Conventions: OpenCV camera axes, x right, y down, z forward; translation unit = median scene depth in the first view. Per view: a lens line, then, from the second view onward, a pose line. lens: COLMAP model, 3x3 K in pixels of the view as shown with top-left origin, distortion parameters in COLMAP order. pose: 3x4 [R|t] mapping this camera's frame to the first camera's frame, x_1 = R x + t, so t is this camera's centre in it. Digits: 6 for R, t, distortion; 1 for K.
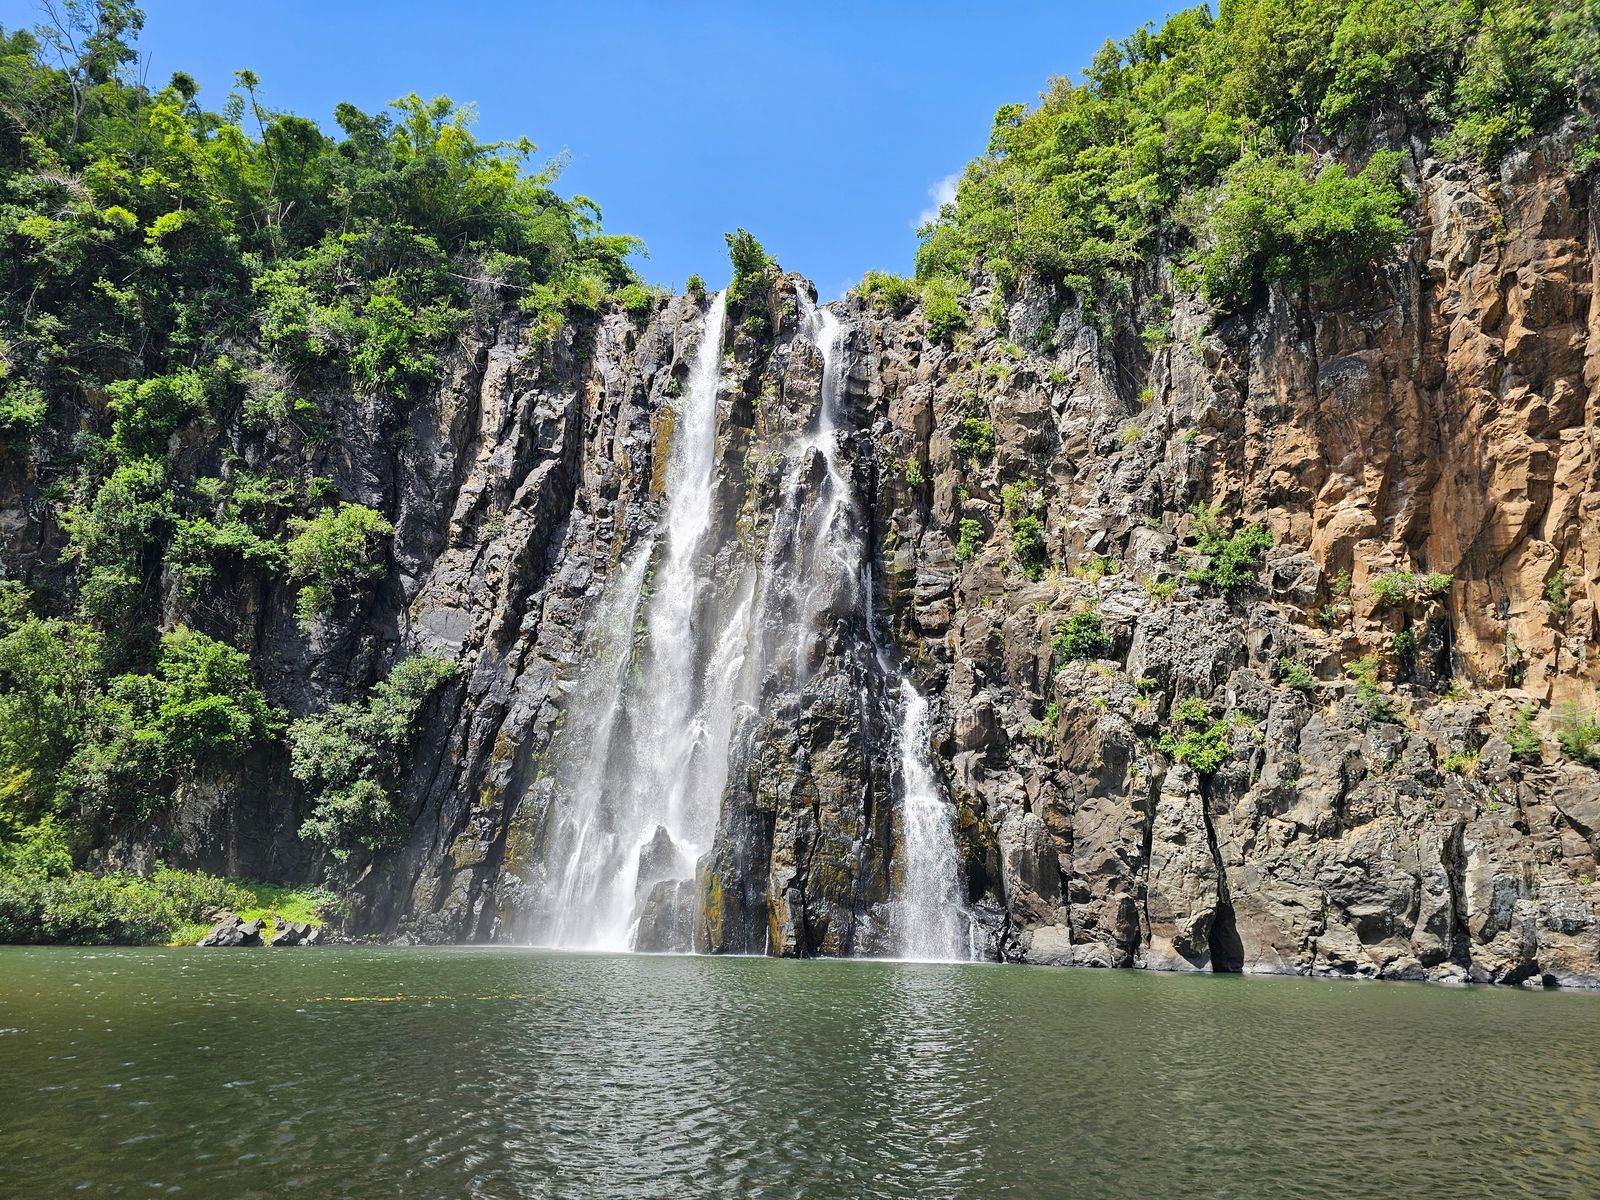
lens RADIAL K [[1067.3, 0, 777.9], [0, 1067.3, 592.7], [0, 0, 1]] dist [0.072728, -0.066077]
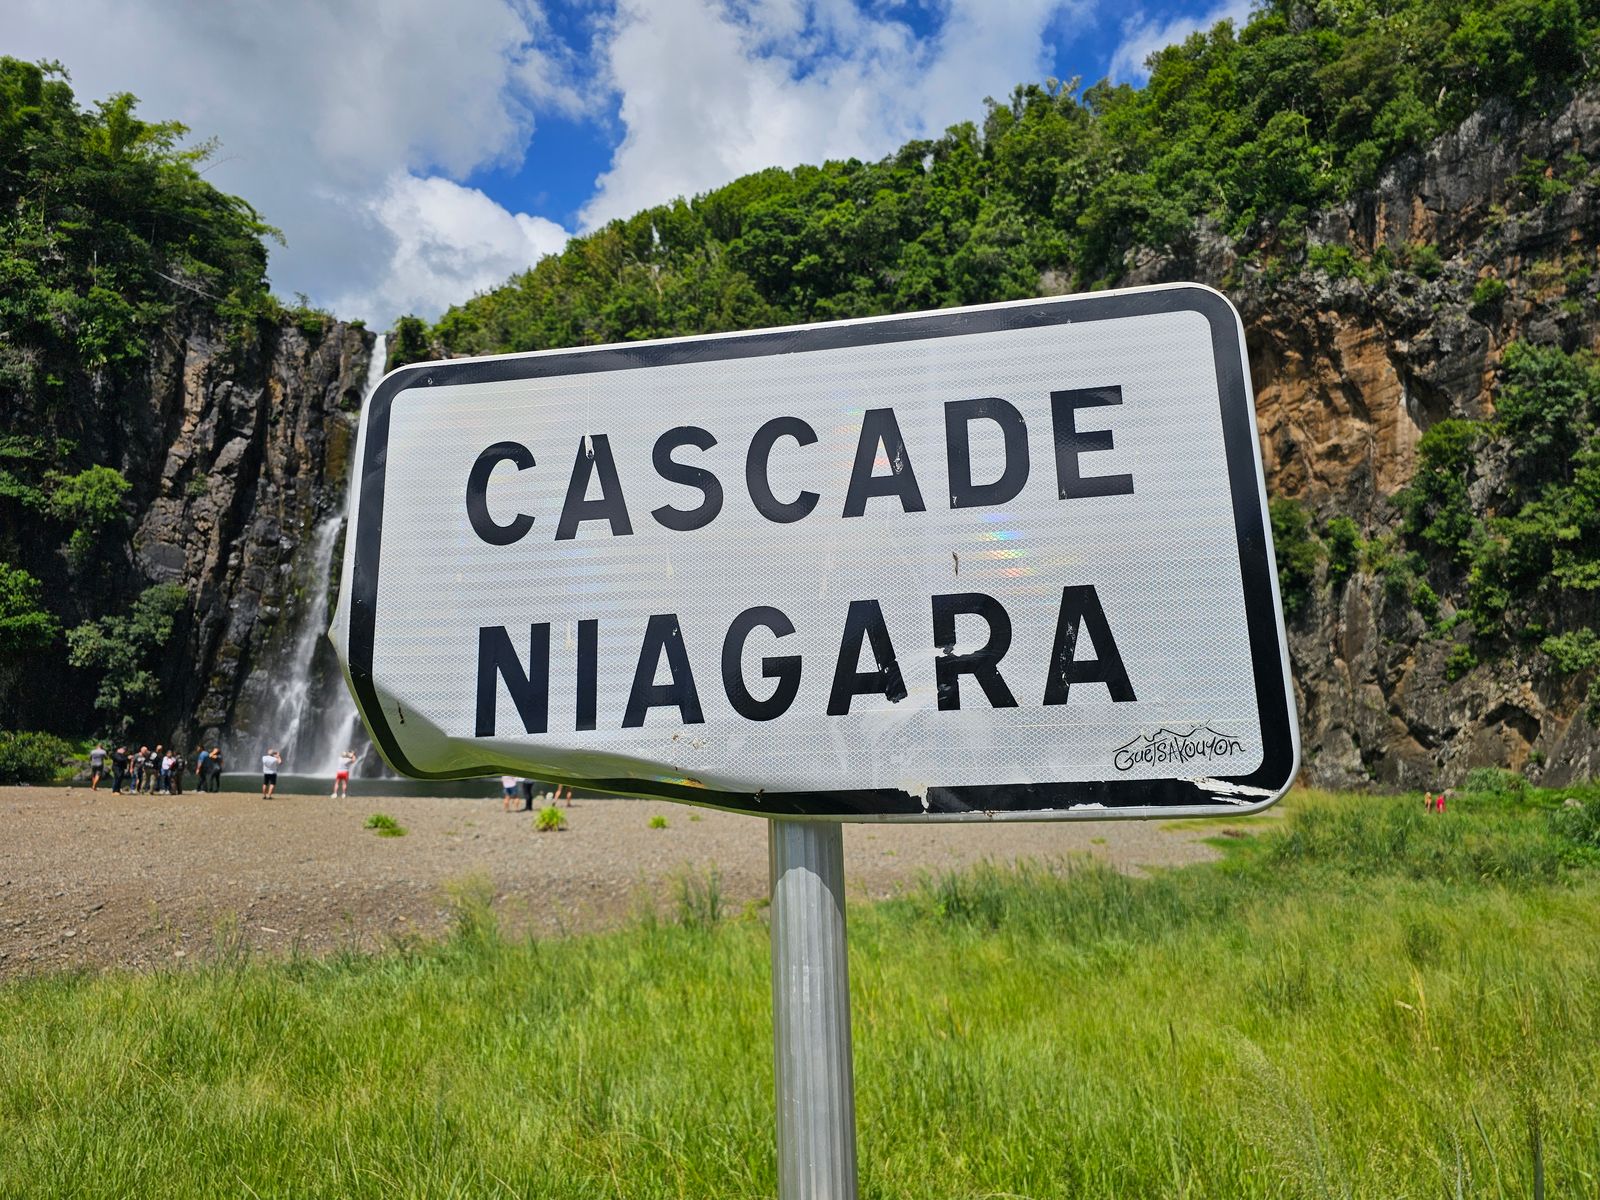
lens RADIAL K [[1067.3, 0, 777.9], [0, 1067.3, 592.7], [0, 0, 1]] dist [0.072728, -0.066077]
pose [[0.841657, 0.071803, 0.535217, -0.378985], [-0.170995, 0.975557, 0.138021, -0.250673], [-0.512225, -0.207686, 0.833362, -0.598243]]
